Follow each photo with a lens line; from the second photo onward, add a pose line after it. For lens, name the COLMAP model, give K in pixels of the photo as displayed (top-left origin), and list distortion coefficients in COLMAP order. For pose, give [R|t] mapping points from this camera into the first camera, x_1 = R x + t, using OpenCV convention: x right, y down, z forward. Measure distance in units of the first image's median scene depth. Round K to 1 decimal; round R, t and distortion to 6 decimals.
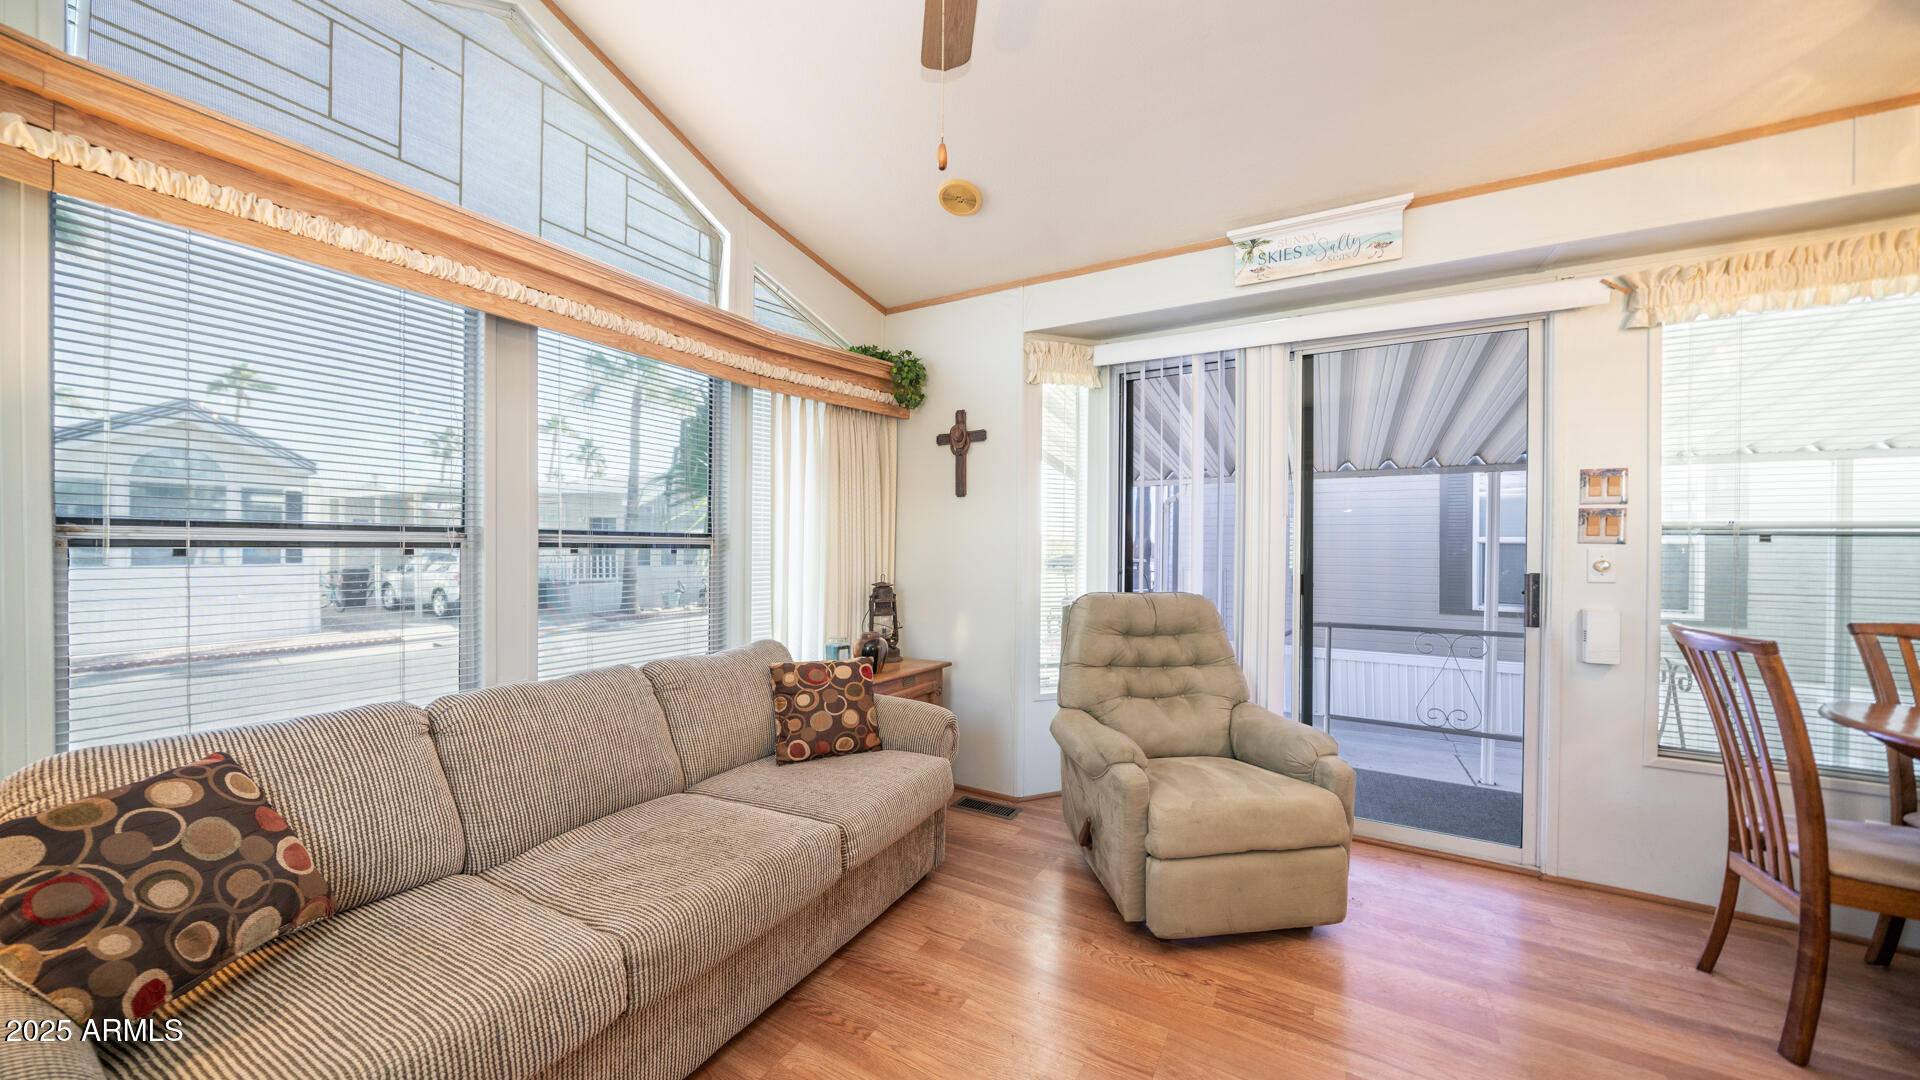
lens RADIAL K [[653.9, 0, 967.1], [0, 653.9, 545.0], [0, 0, 1]] dist [-0.000561, -0.000035]
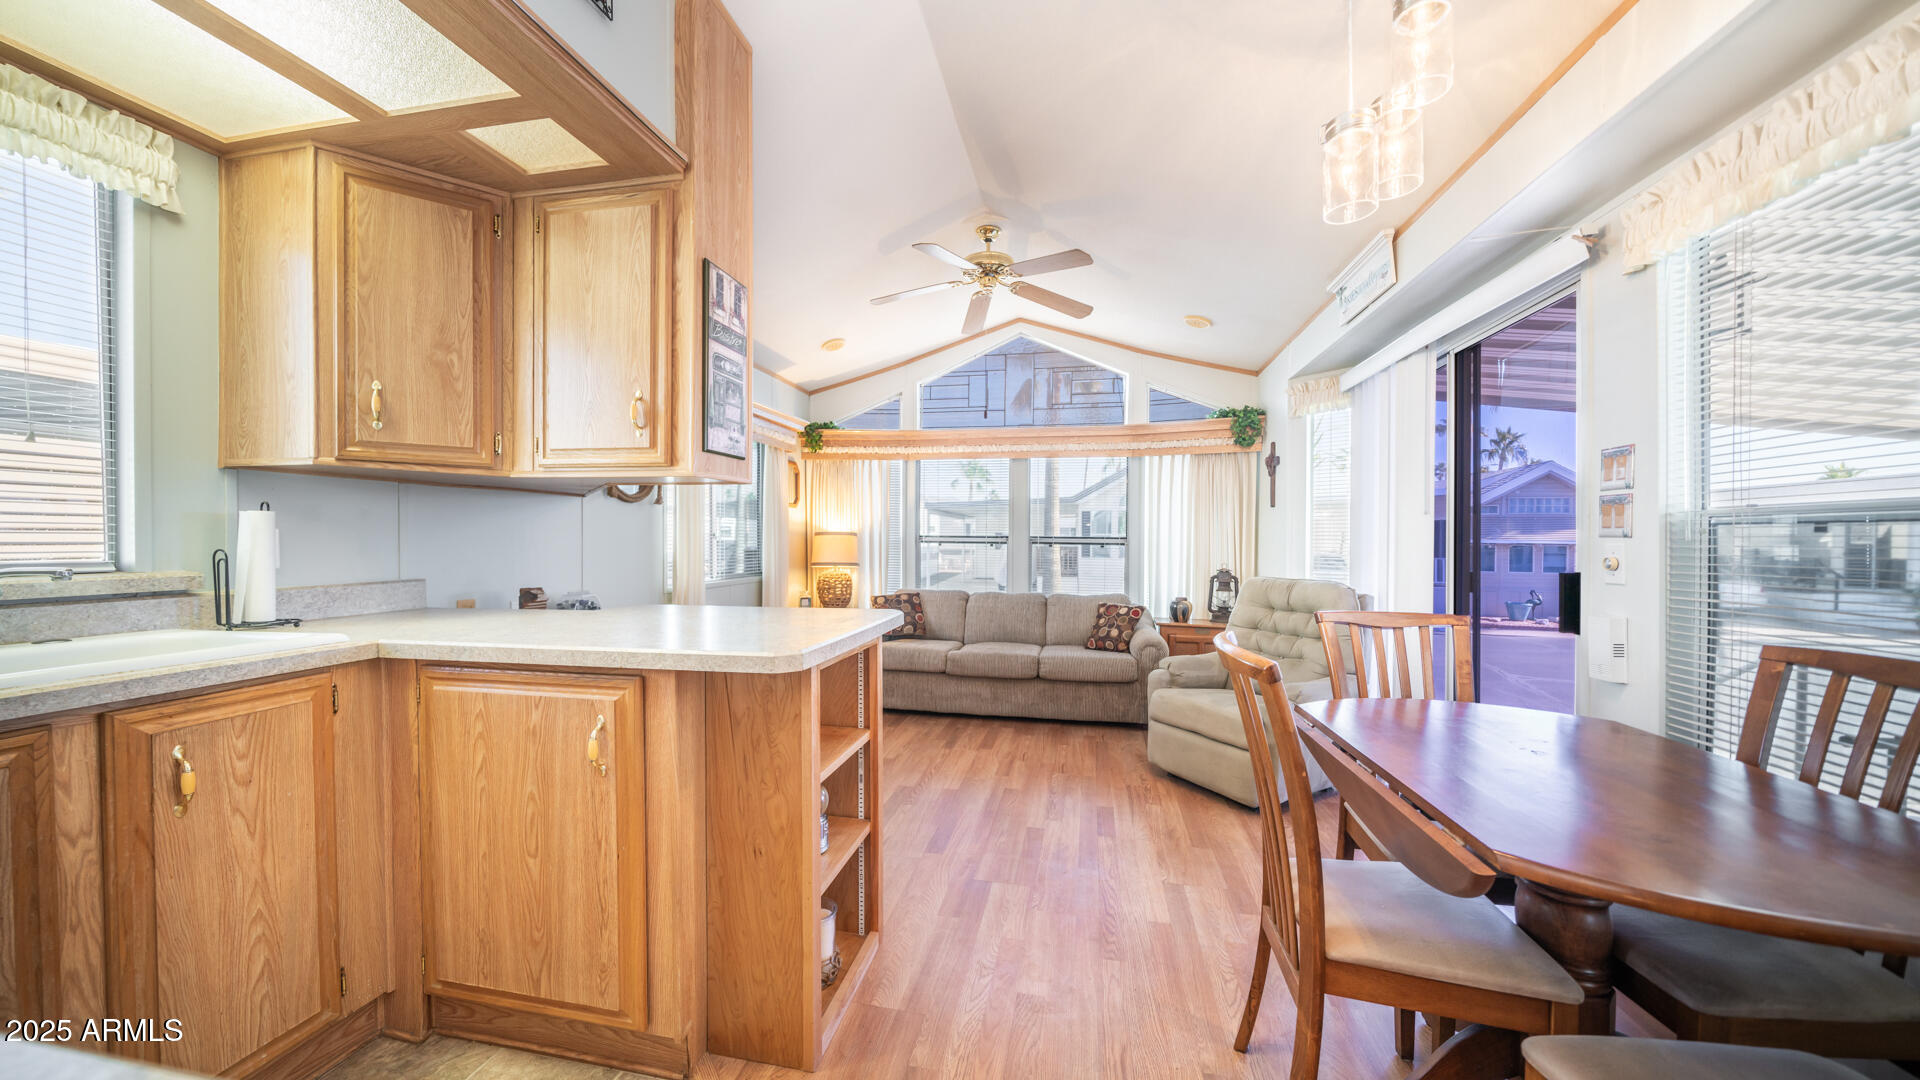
lens RADIAL K [[695.4, 0, 947.0], [0, 695.4, 535.2], [0, 0, 1]] dist [-0.000351, -0.000071]
pose [[0.290218, -0.015190, -0.956840, 1.477498], [-0.004467, 0.999842, -0.017228, 0.013372], [0.956950, 0.009274, 0.290104, -0.060120]]
